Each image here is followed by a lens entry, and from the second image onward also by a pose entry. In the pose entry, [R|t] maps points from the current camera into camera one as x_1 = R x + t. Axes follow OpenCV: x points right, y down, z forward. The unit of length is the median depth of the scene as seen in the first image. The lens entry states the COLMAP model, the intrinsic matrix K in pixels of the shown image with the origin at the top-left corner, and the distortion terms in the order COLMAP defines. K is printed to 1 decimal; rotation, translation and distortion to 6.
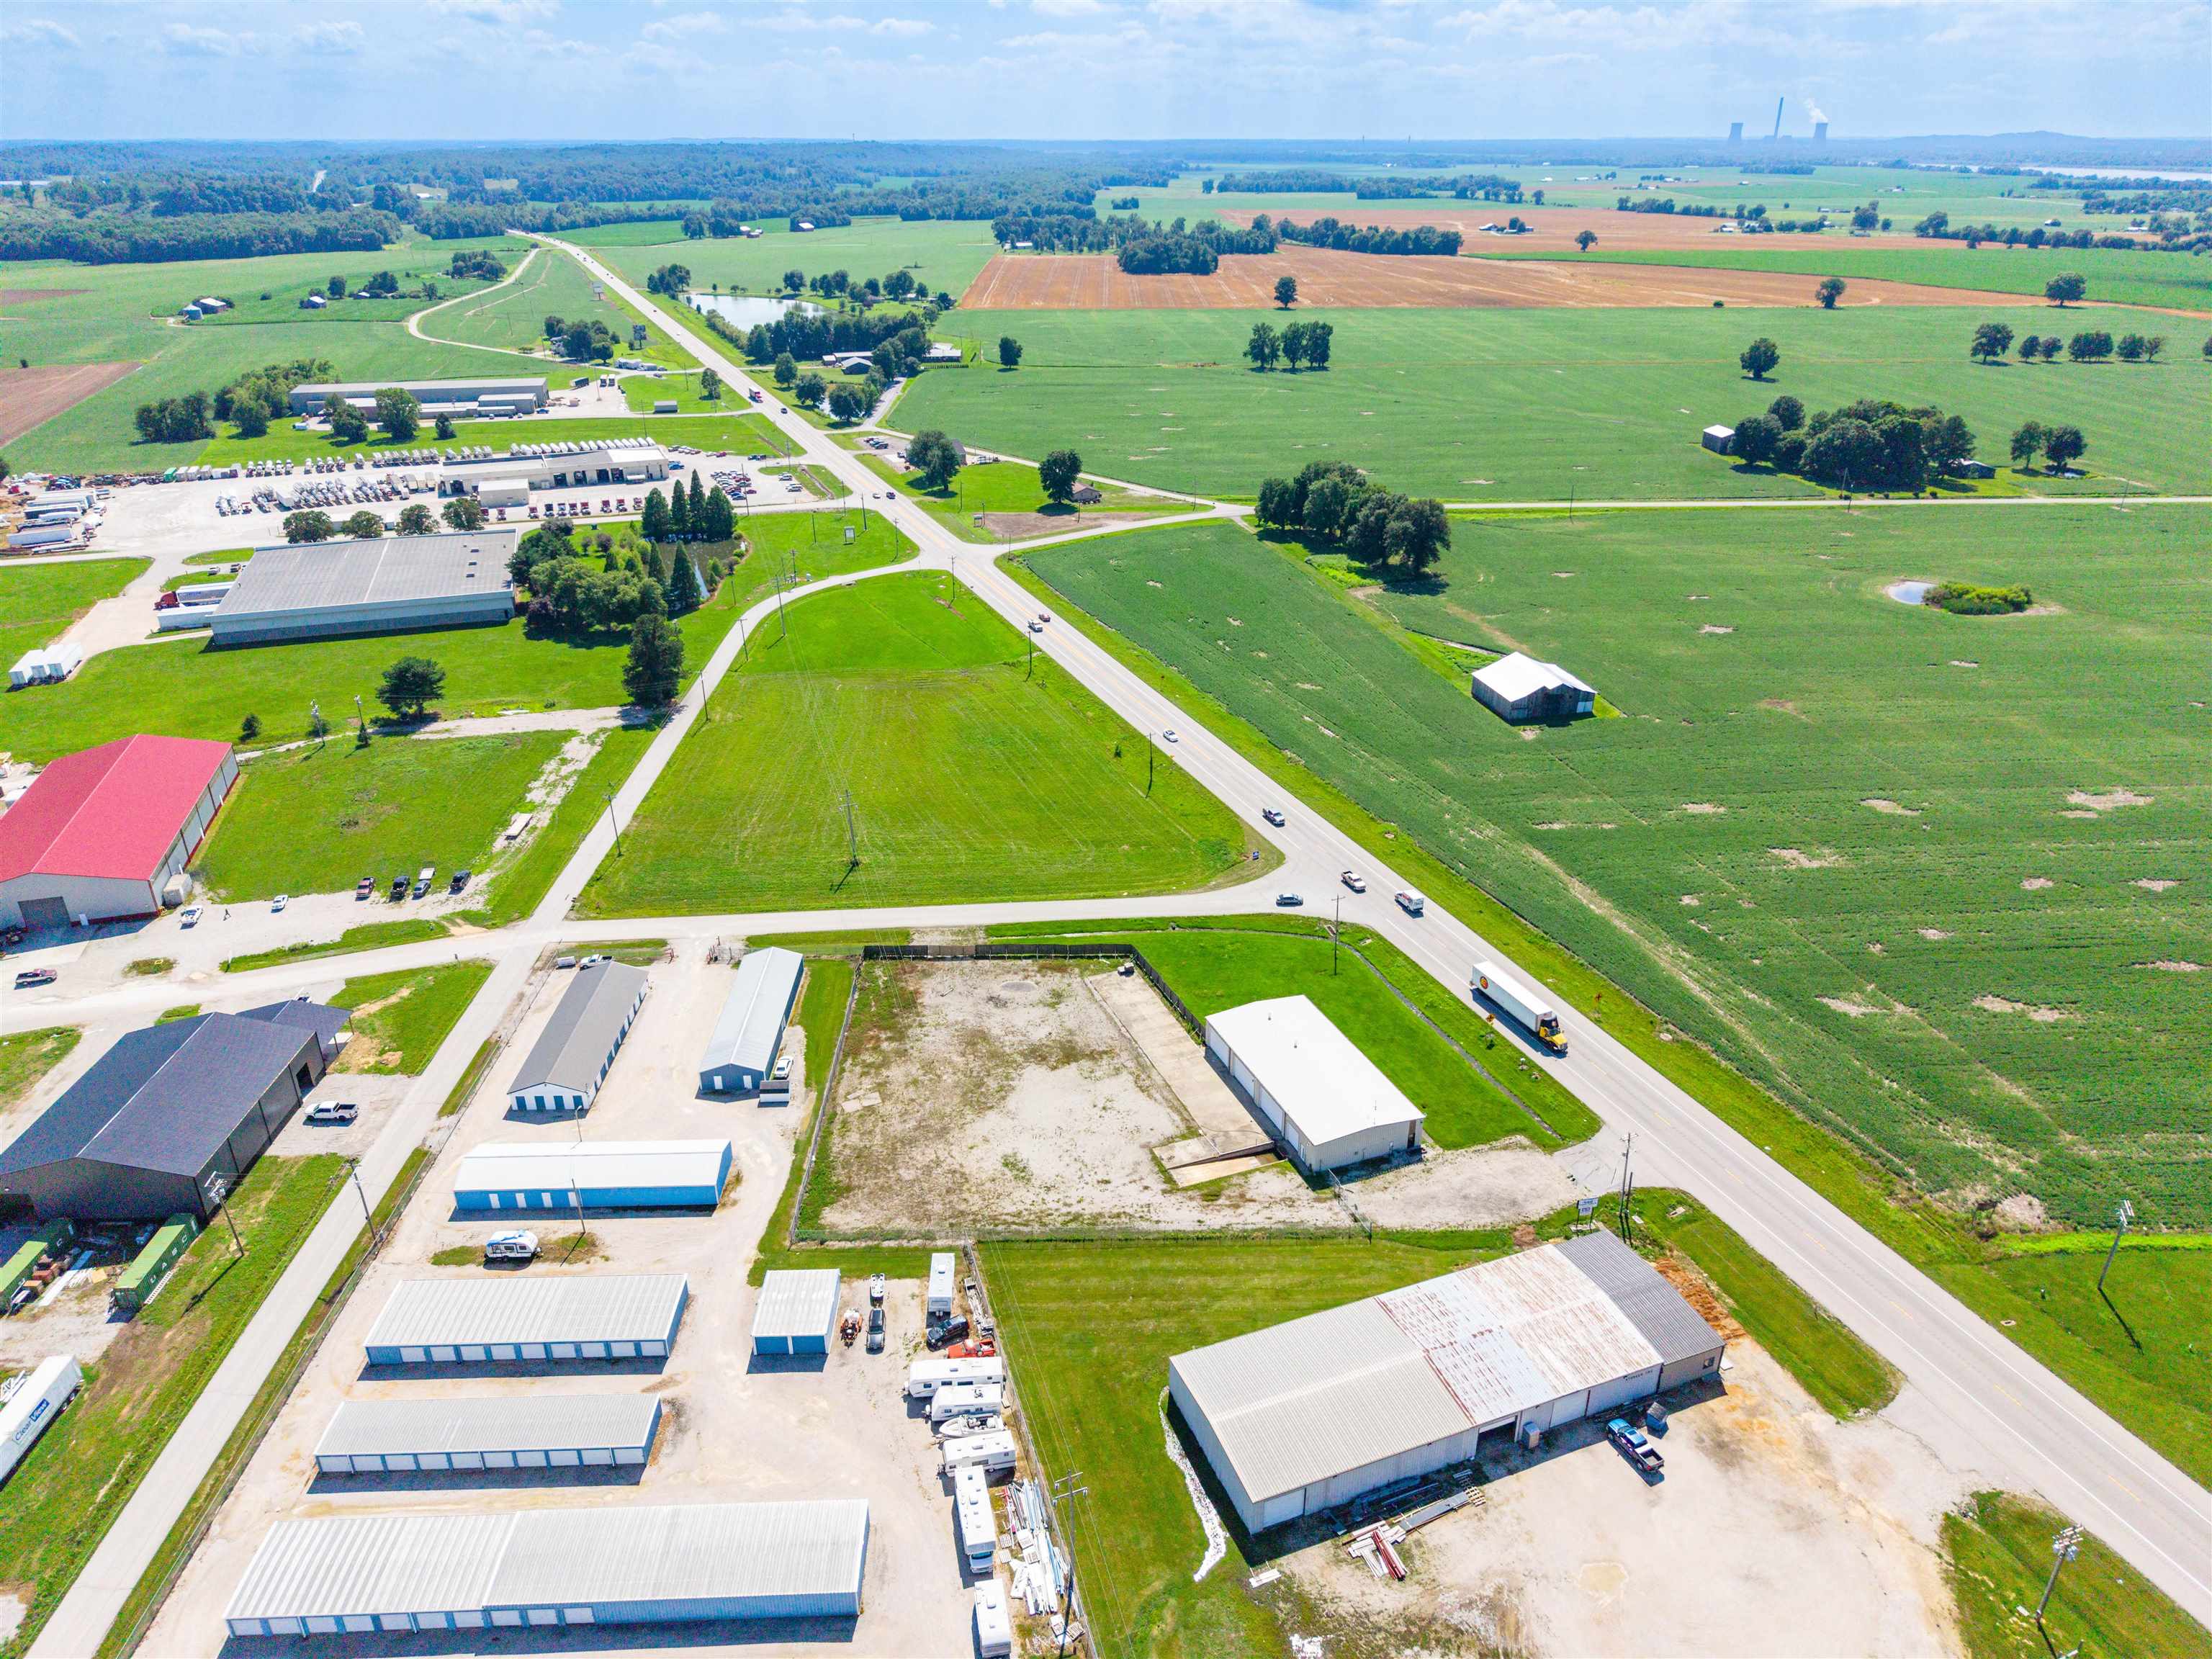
lens RADIAL K [[1472.4, 0, 1106.8], [0, 1472.4, 840.9], [0, 0, 1]] dist [0.013493, -0.009882]
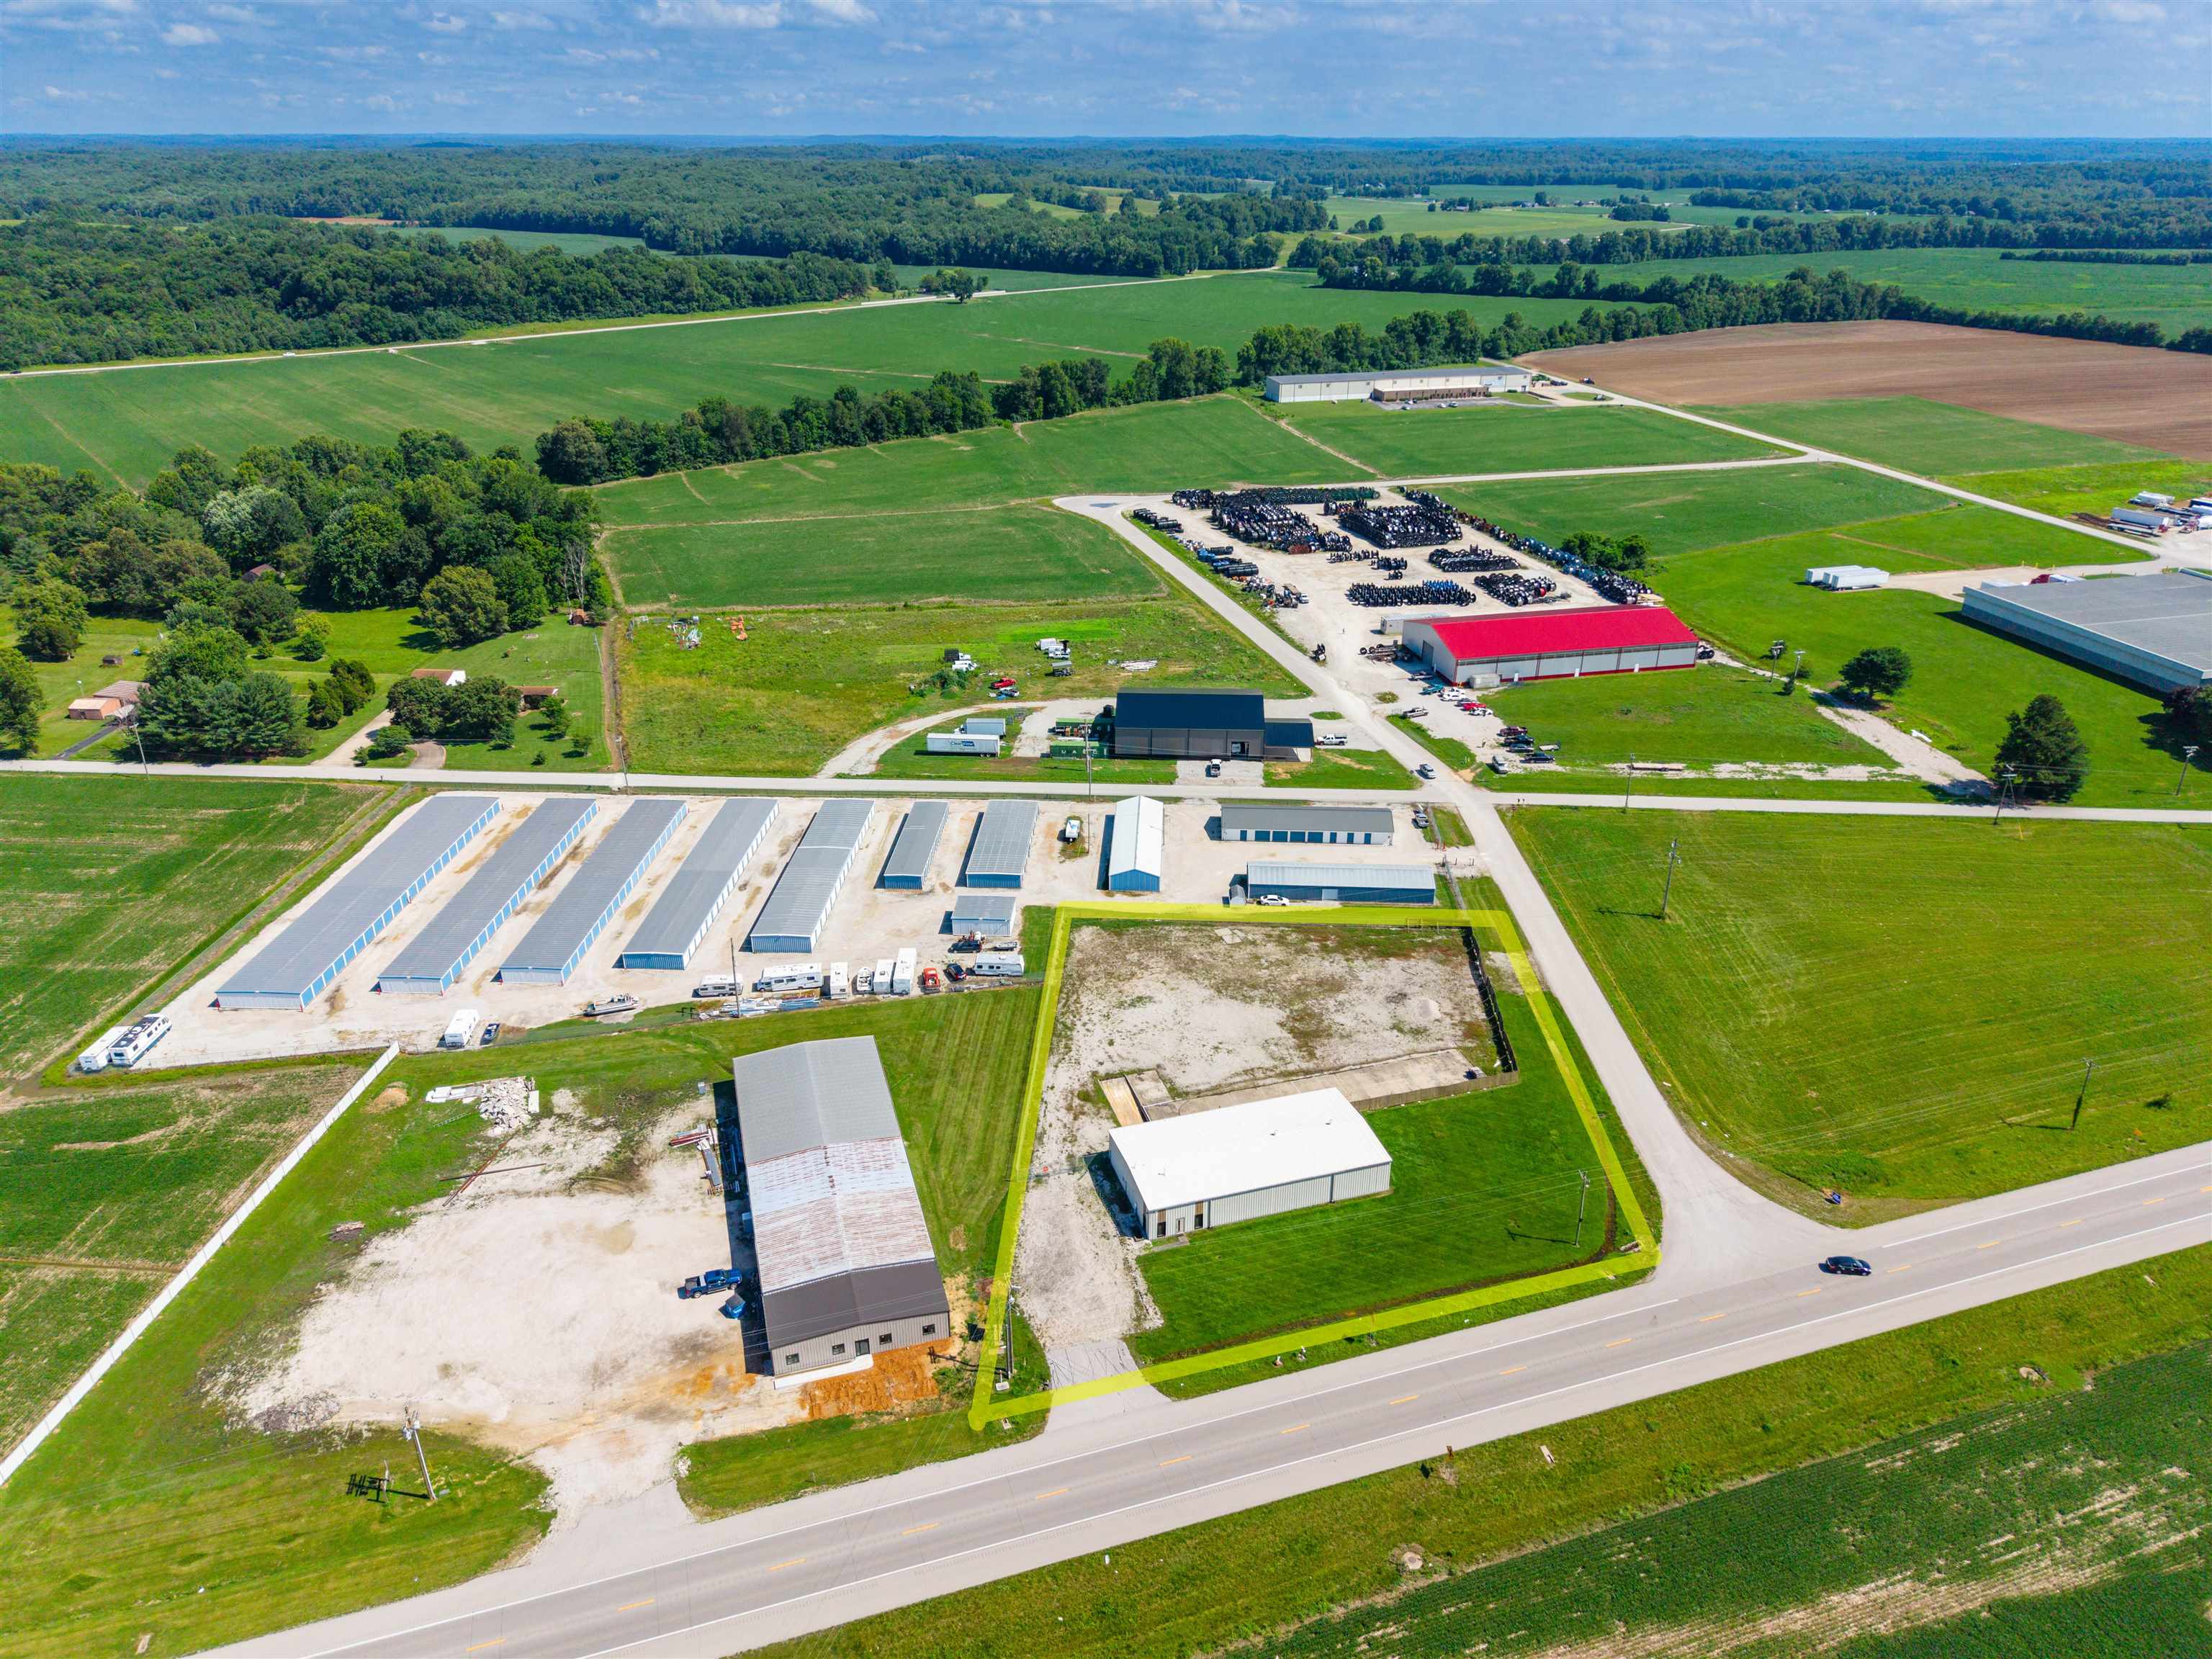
lens RADIAL K [[1472.4, 0, 1106.8], [0, 1472.4, 840.9], [0, 0, 1]] dist [0.013493, -0.009882]
pose [[-0.080800, 0.430775, -0.898835, 0.724589], [-0.430352, 0.798319, 0.421288, -0.284729], [0.899037, 0.420856, 0.120881, 0.592168]]
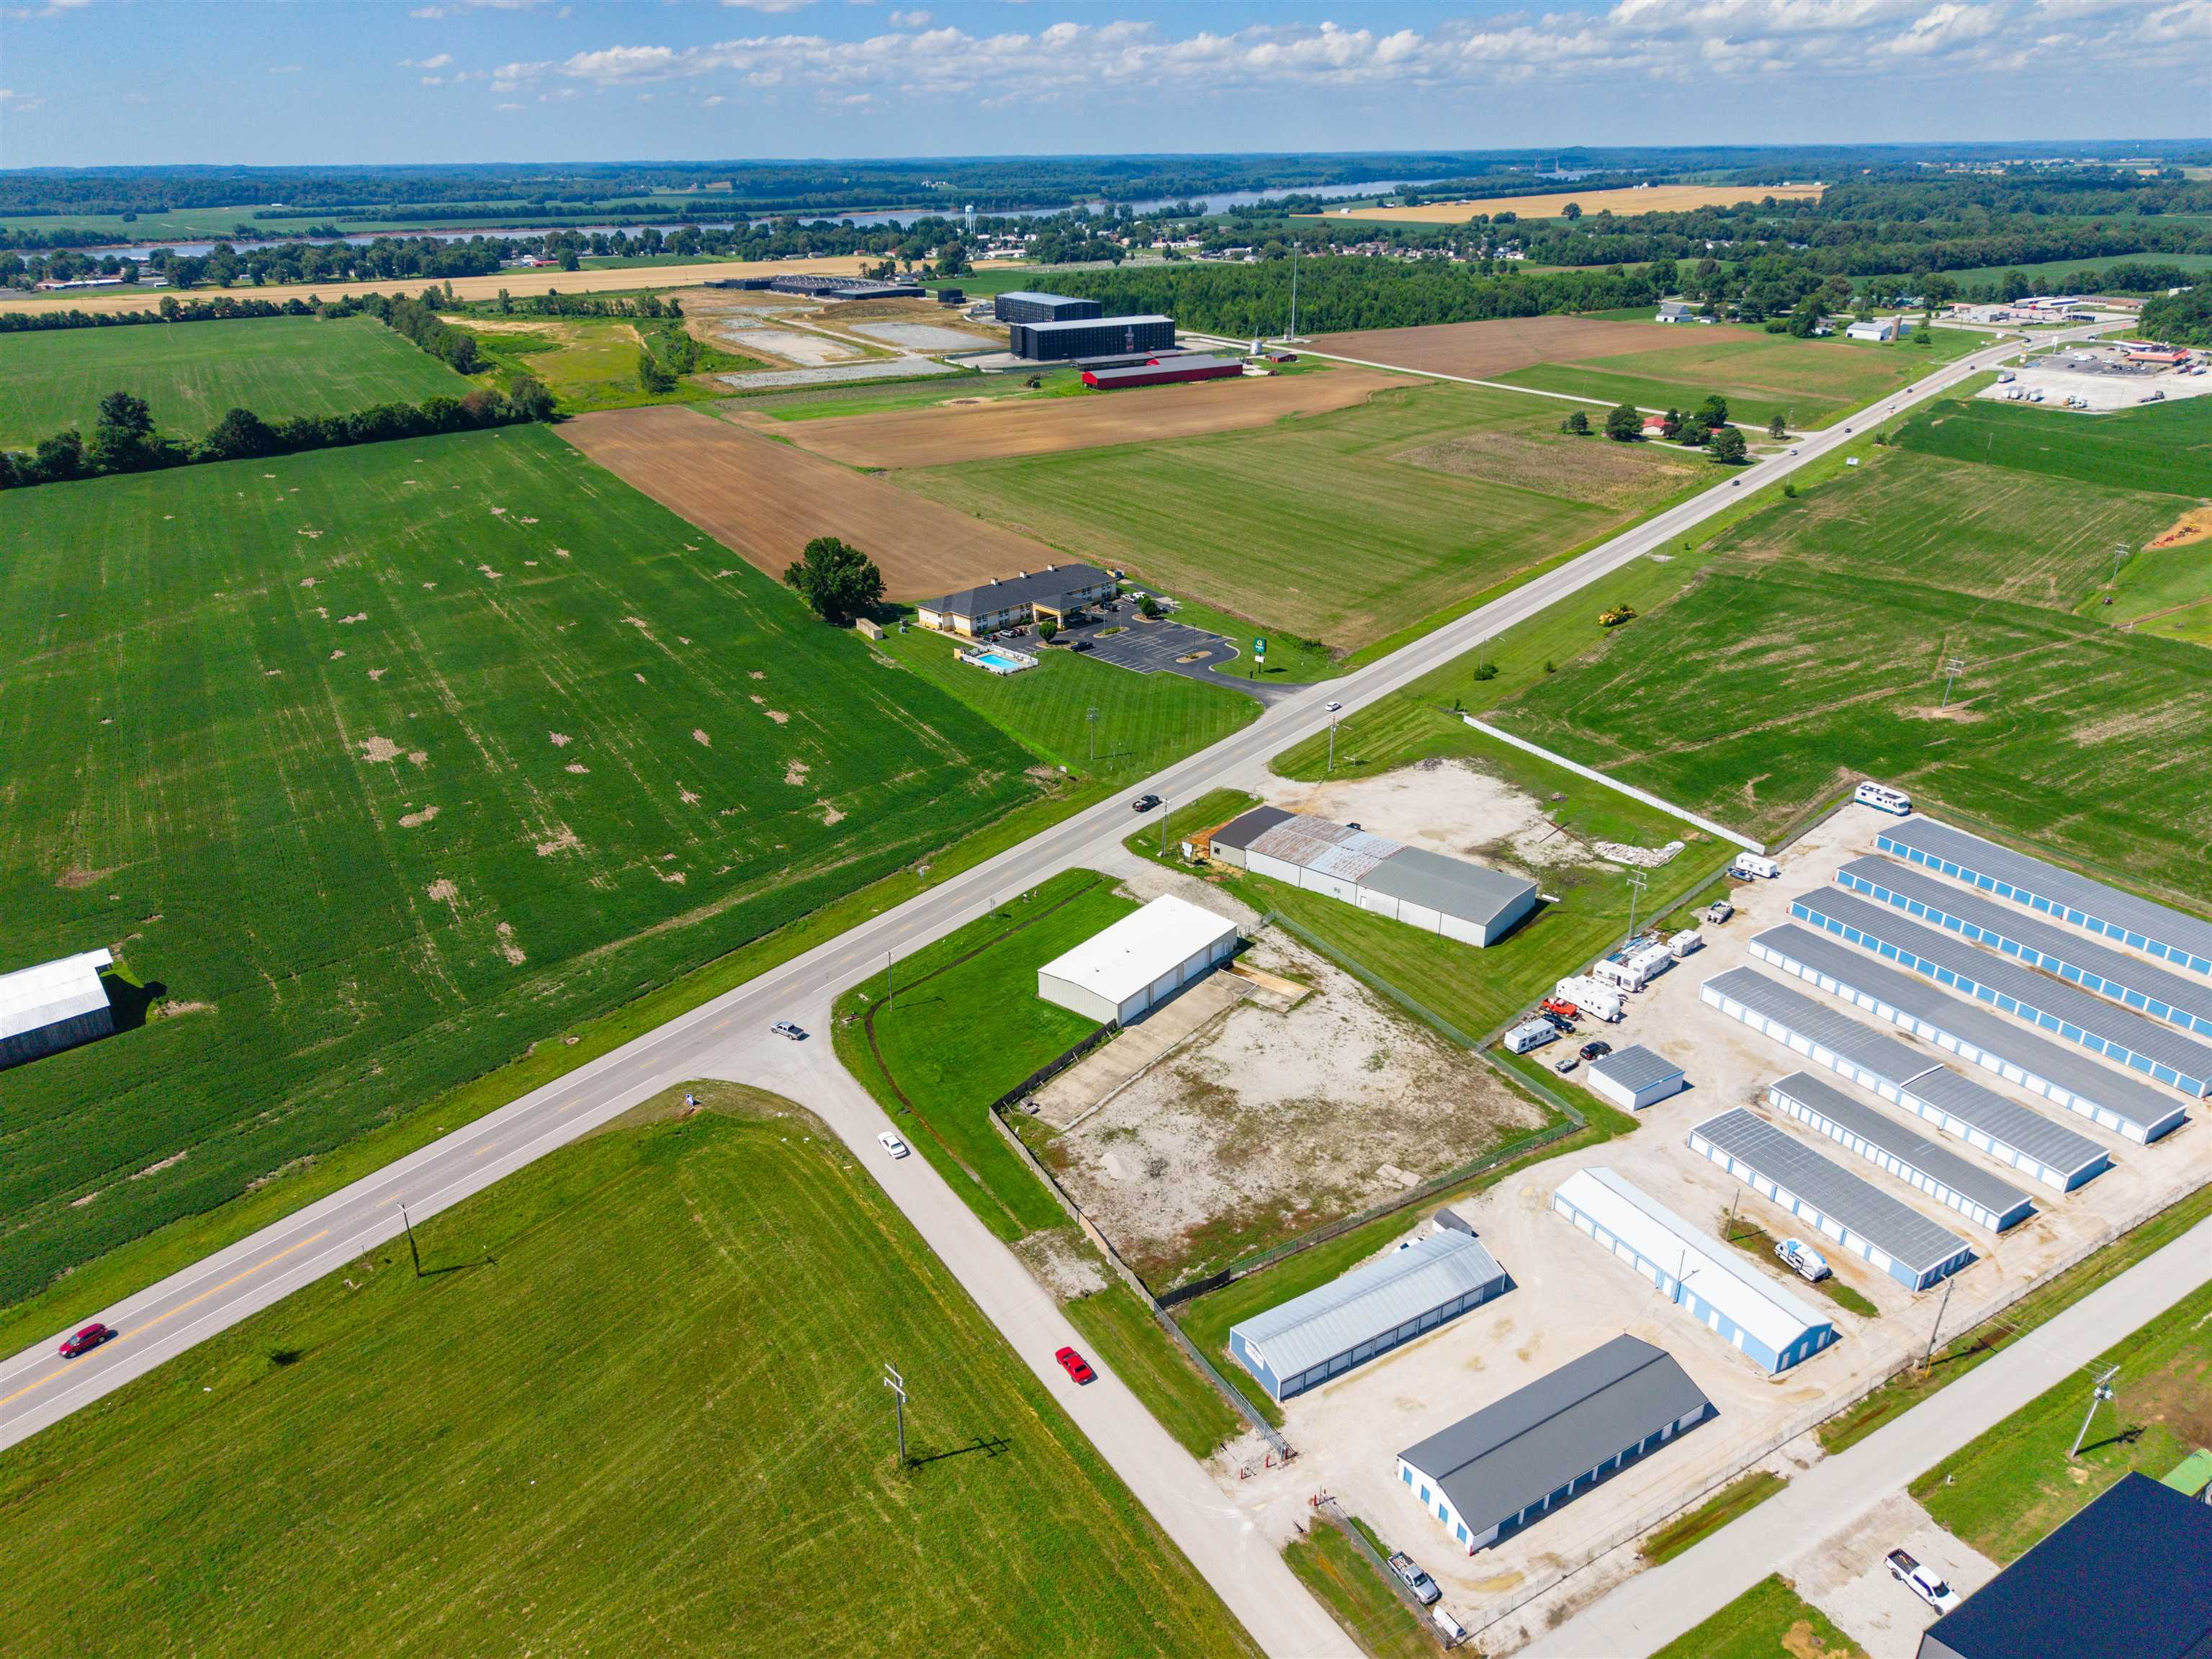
lens RADIAL K [[1472.4, 0, 1106.8], [0, 1472.4, 840.9], [0, 0, 1]] dist [0.013493, -0.009882]
pose [[-0.483355, -0.365608, 0.795424, -0.605497], [0.389898, 0.723613, 0.569530, -0.473851], [-0.783803, 0.585419, -0.207212, 0.985620]]
